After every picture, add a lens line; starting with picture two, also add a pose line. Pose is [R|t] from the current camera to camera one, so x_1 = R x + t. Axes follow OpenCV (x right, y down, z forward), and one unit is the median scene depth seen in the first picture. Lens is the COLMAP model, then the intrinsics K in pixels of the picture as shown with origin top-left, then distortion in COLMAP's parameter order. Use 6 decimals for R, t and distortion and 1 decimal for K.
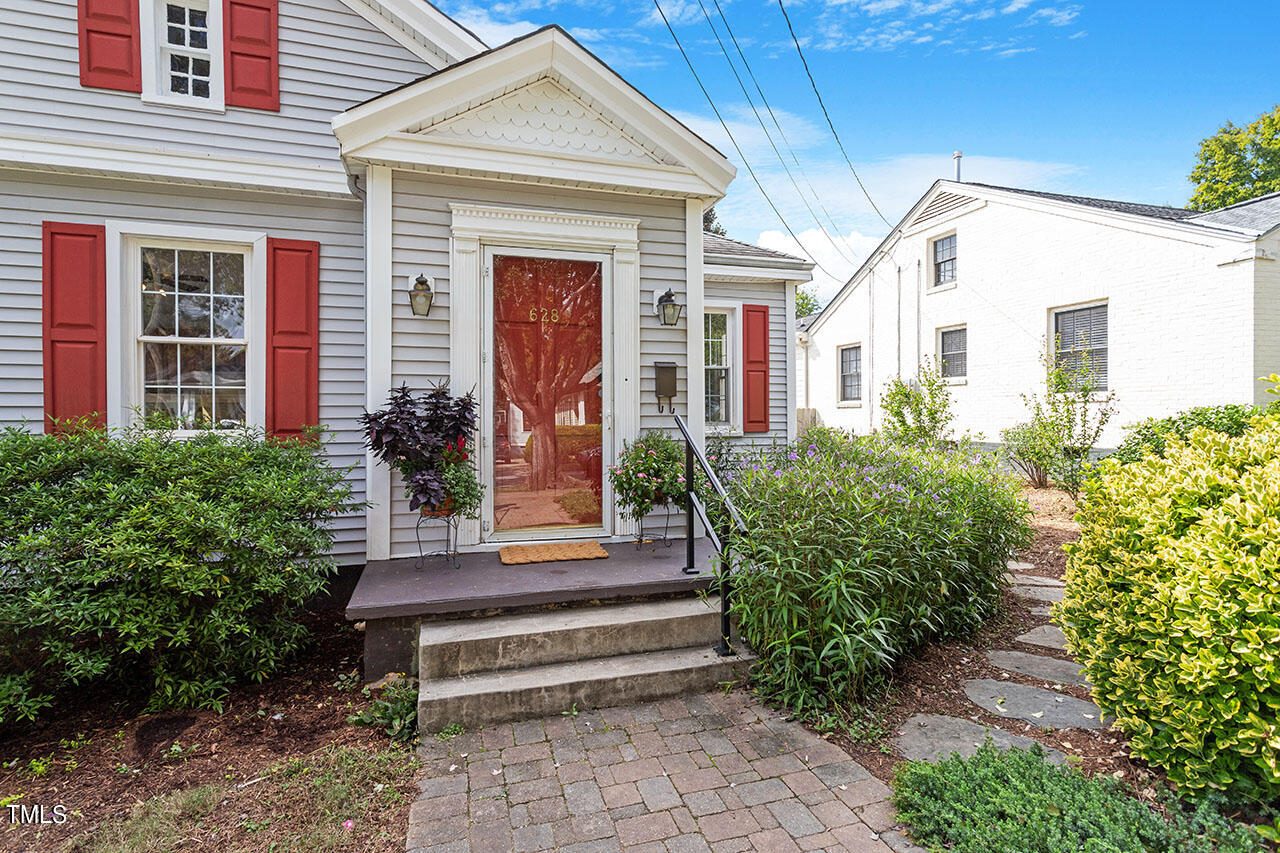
lens RADIAL K [[626.3, 0, 648.7], [0, 626.3, 419.7], [0, 0, 1]] dist [0.004564, 0.001272]
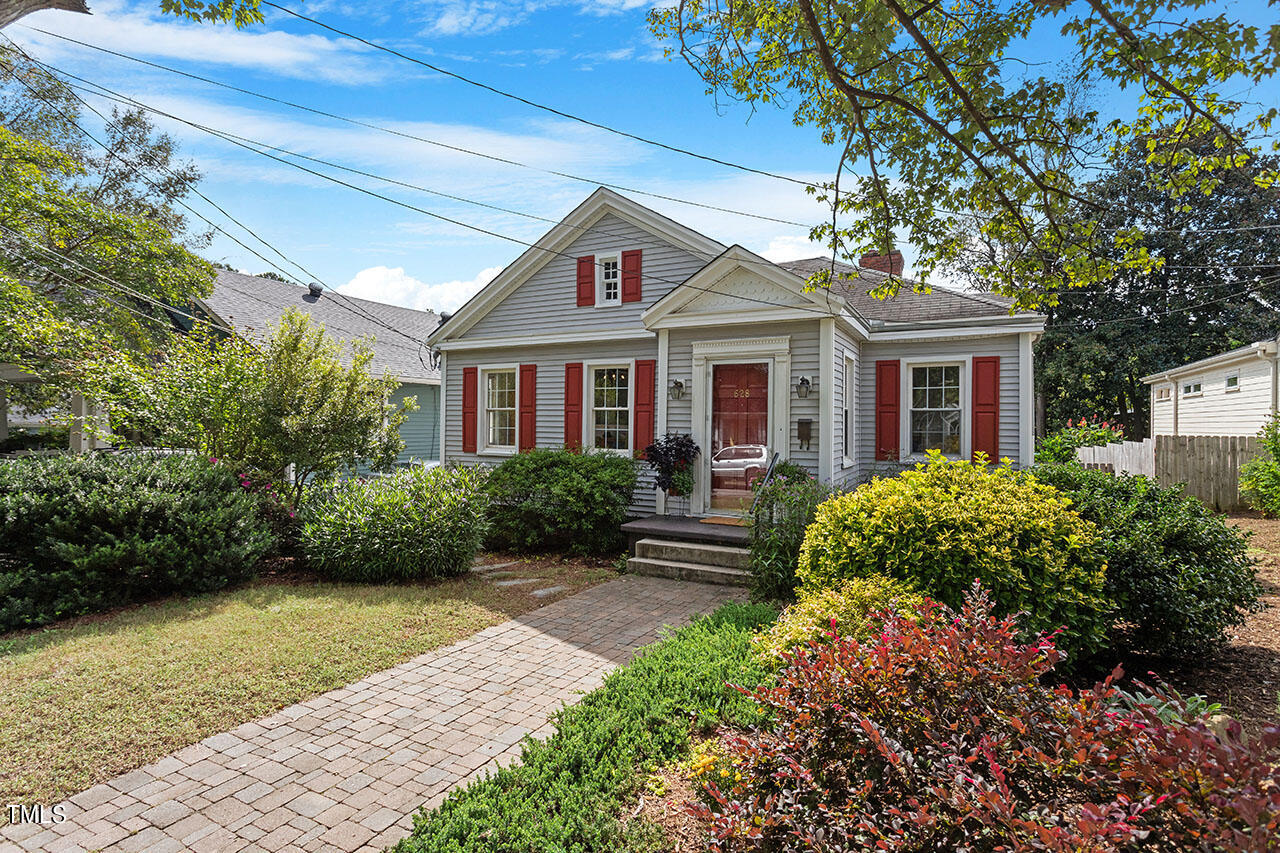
lens RADIAL K [[626.3, 0, 634.5], [0, 626.3, 414.9], [0, 0, 1]] dist [0.004564, 0.001272]
pose [[0.704670, 0.000847, -0.709535, 0.925564], [-0.017958, 0.999700, -0.016642, -0.070294], [0.709308, 0.024469, 0.704474, -0.512263]]
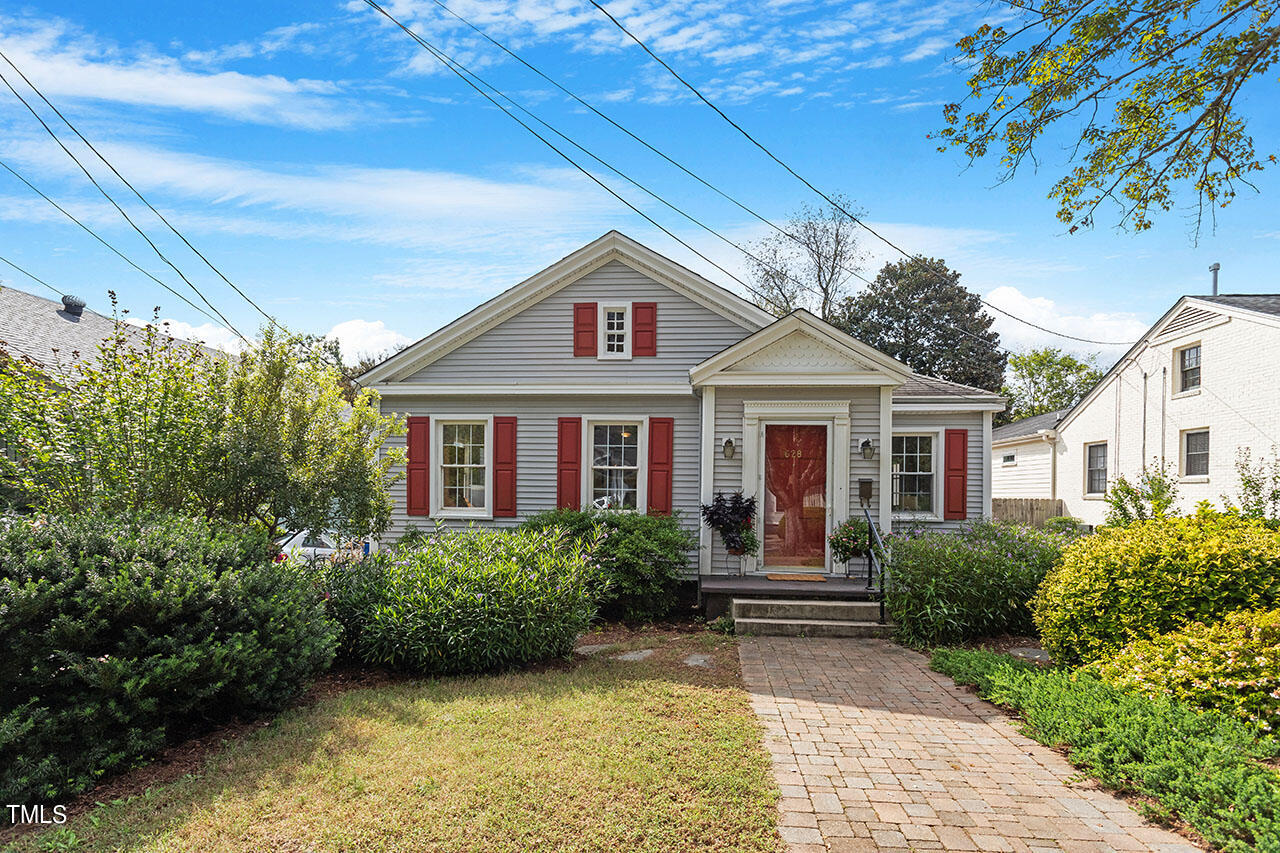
lens RADIAL K [[597.7, 0, 613.9], [0, 597.7, 494.2], [0, 0, 1]] dist [-0.013344, 0.003988]
pose [[0.922440, 0.018274, -0.385709, 0.052636], [-0.023120, 0.999701, -0.007929, -0.020472], [0.385449, 0.016232, 0.922587, -0.867669]]
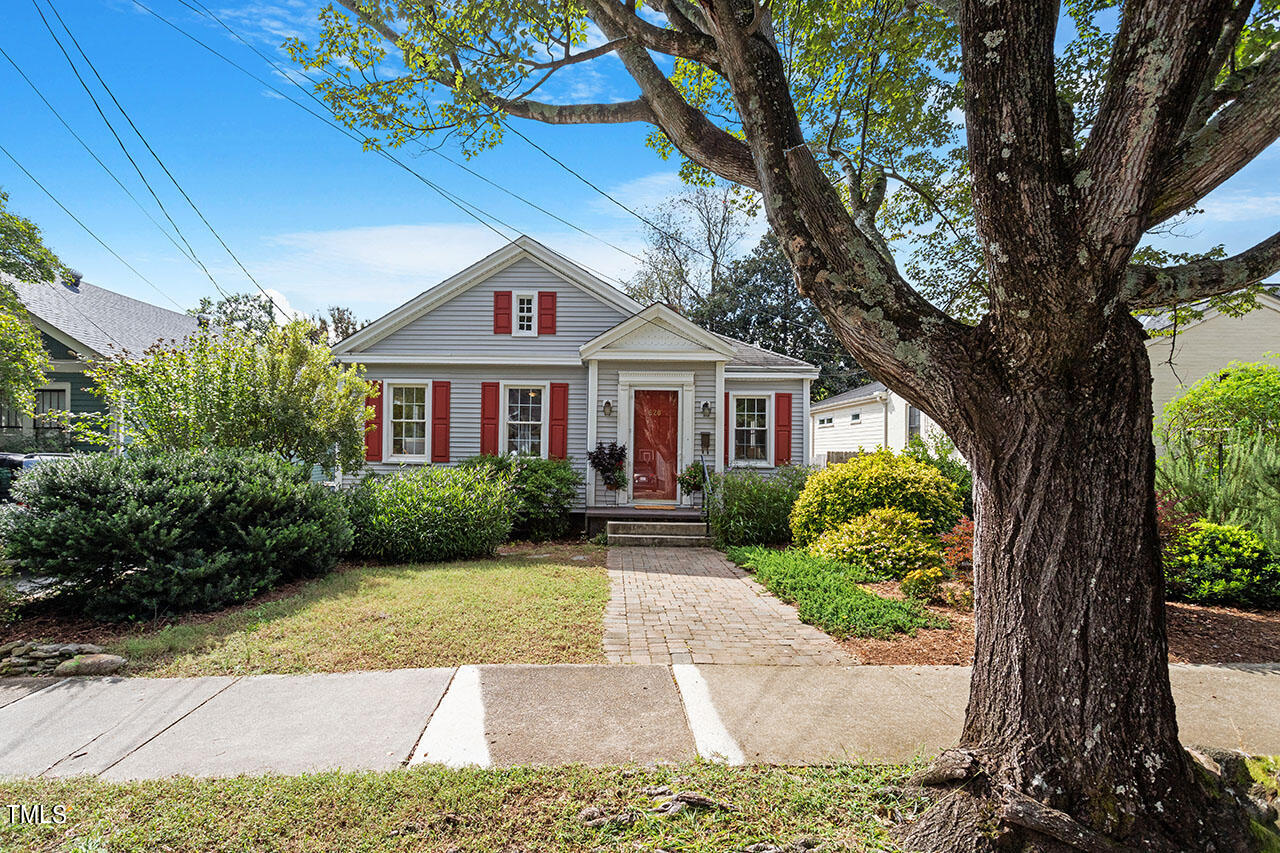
lens RADIAL K [[626.3, 0, 576.5], [0, 626.3, 443.3], [0, 0, 1]] dist [0.004564, 0.001272]
pose [[0.938099, 0.014475, -0.346064, 0.400666], [-0.022808, 0.999539, -0.020017, 0.008032], [0.345615, 0.026671, 0.937997, -1.411184]]
